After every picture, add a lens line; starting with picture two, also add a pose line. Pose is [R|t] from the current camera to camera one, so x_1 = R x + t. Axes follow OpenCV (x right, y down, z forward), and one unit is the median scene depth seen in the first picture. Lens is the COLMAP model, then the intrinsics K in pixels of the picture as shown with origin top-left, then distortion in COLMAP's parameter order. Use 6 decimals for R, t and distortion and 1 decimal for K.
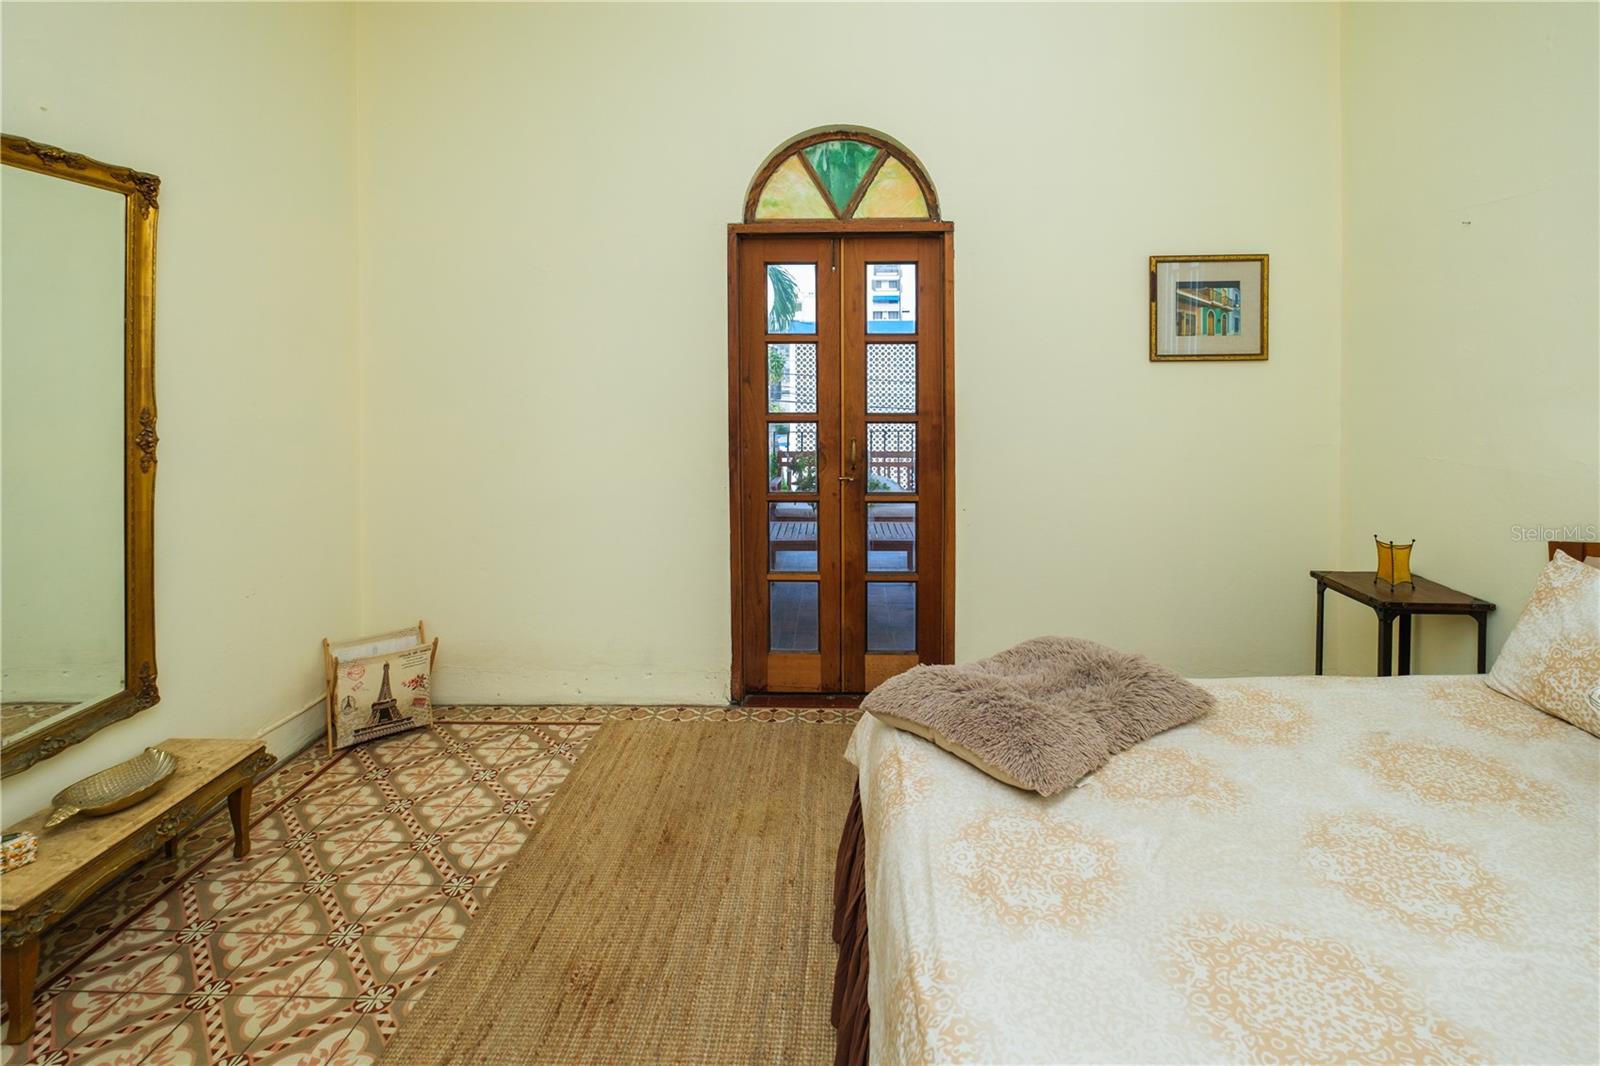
lens RADIAL K [[749.0, 0, 801.0], [0, 749.0, 477.0], [0, 0, 1]] dist [-0.002432, 0.000301]
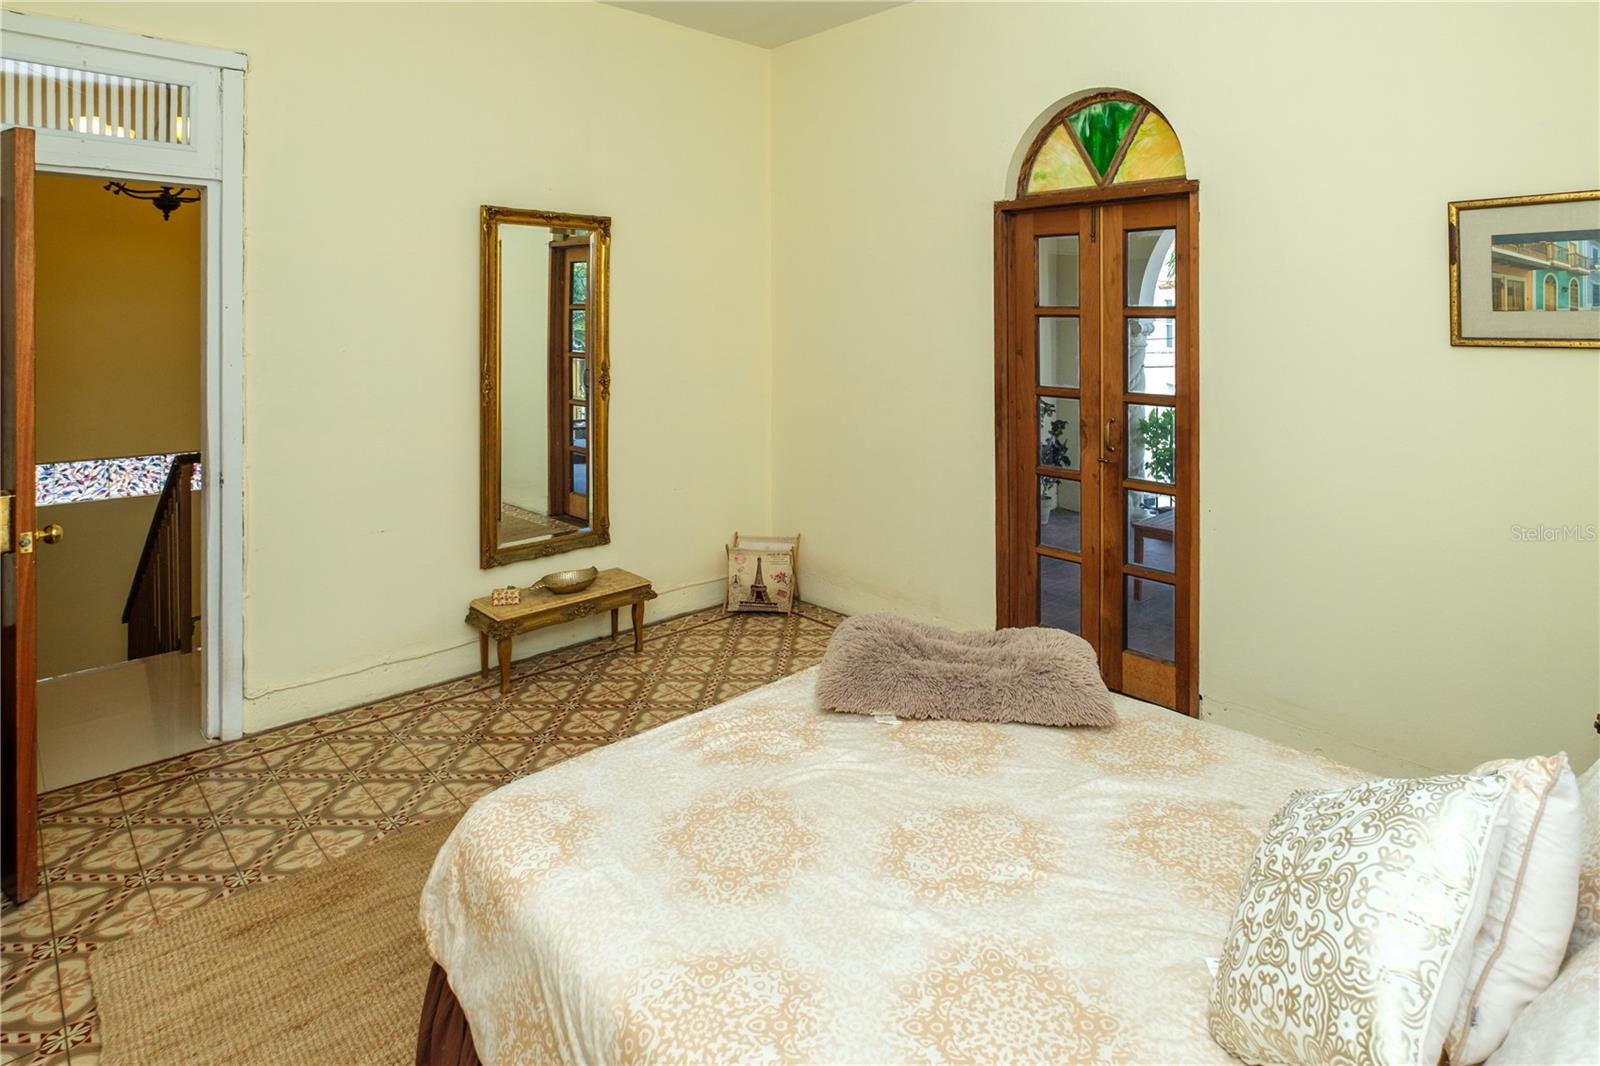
lens RADIAL K [[833.7, 0, 846.7], [0, 833.7, 483.8], [0, 0, 1]] dist [0.001331, -0.000438]
pose [[0.738412, 0.136561, -0.660378, 0.579574], [-0.102045, 0.990632, 0.090752, -0.034385], [0.666584, 0.000376, 0.745430, -0.002170]]
